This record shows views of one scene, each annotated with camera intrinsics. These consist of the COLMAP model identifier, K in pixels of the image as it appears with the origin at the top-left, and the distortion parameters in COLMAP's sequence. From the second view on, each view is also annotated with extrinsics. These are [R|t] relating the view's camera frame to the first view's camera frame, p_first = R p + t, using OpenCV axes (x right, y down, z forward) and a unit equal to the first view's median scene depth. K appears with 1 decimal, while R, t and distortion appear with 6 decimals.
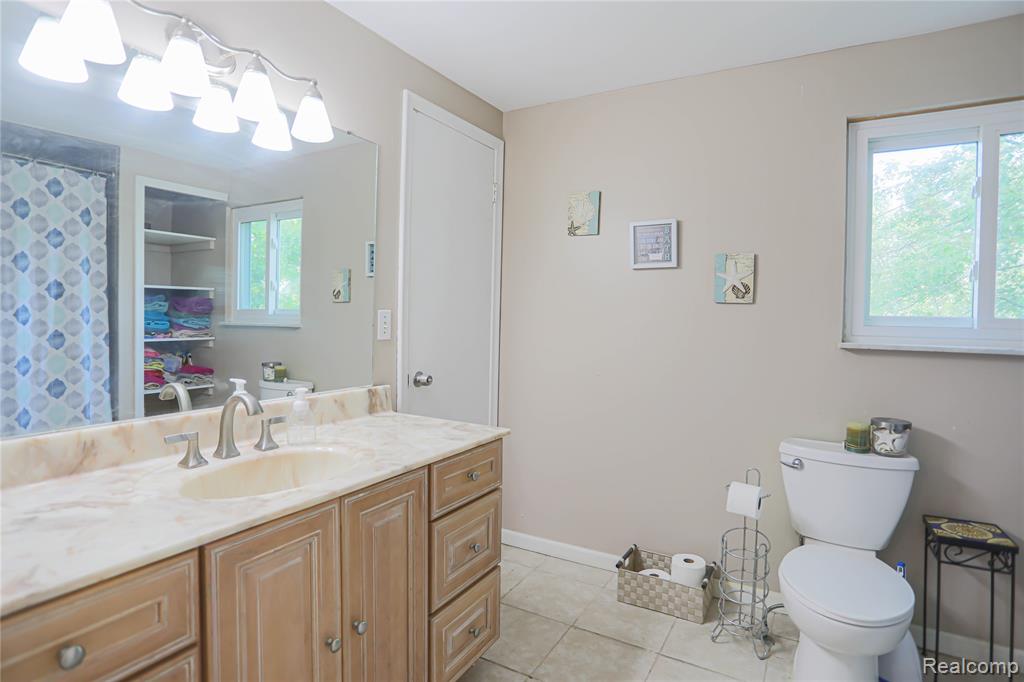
lens RADIAL K [[528.7, 0, 510.9], [0, 528.7, 331.7], [0, 0, 1]] dist [-0.073201, 0.034563]
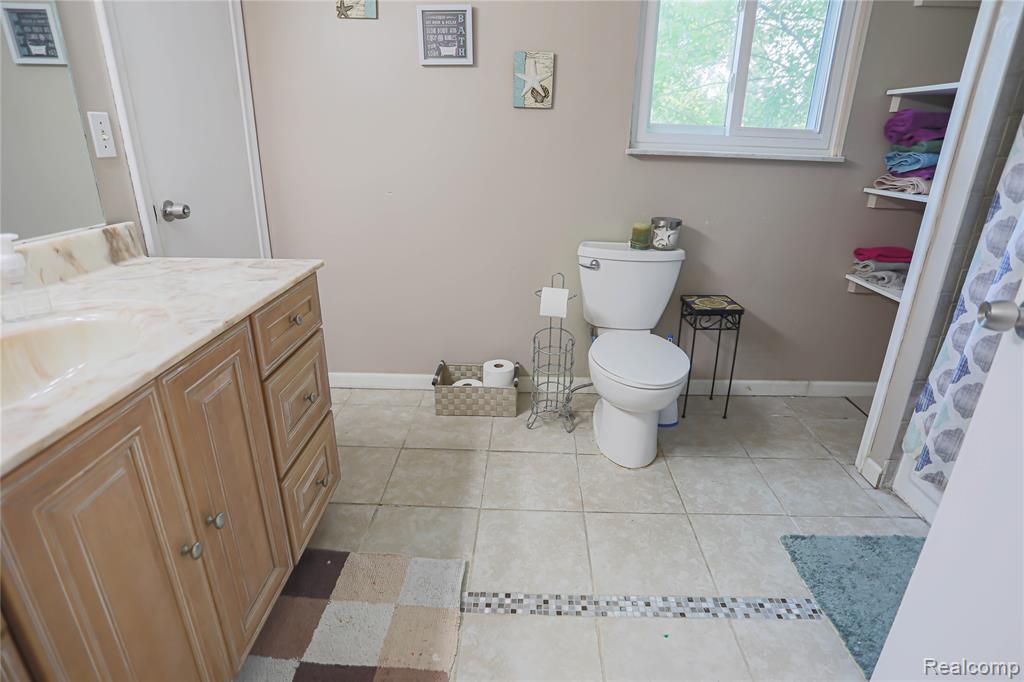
lens RADIAL K [[528.7, 0, 510.9], [0, 528.7, 331.7], [0, 0, 1]] dist [-0.073201, 0.034563]
pose [[0.876258, -0.169526, 0.451036, -0.133586], [0.011755, 0.943307, 0.331714, 0.017601], [-0.481699, -0.285365, 0.828573, 0.124352]]
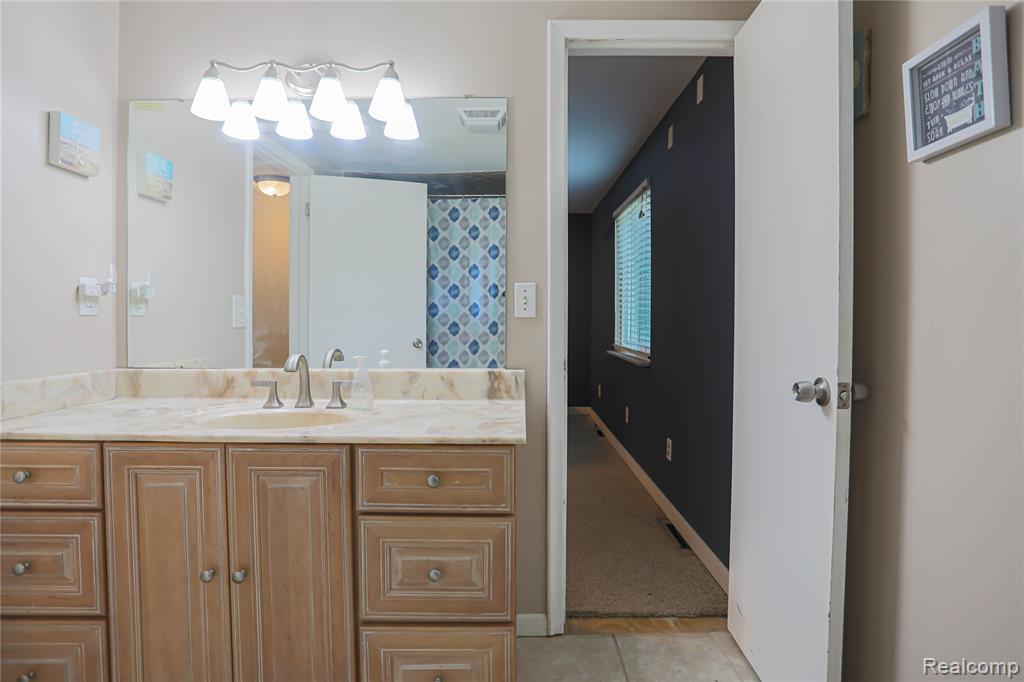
lens RADIAL K [[538.8, 0, 495.1], [0, 538.8, 326.3], [0, 0, 1]] dist [-0.073535, 0.036184]
pose [[0.495880, -0.001278, -0.868390, 0.585329], [-0.019182, 0.999739, -0.012425, 0.048708], [0.868179, 0.022818, 0.495726, 0.605642]]
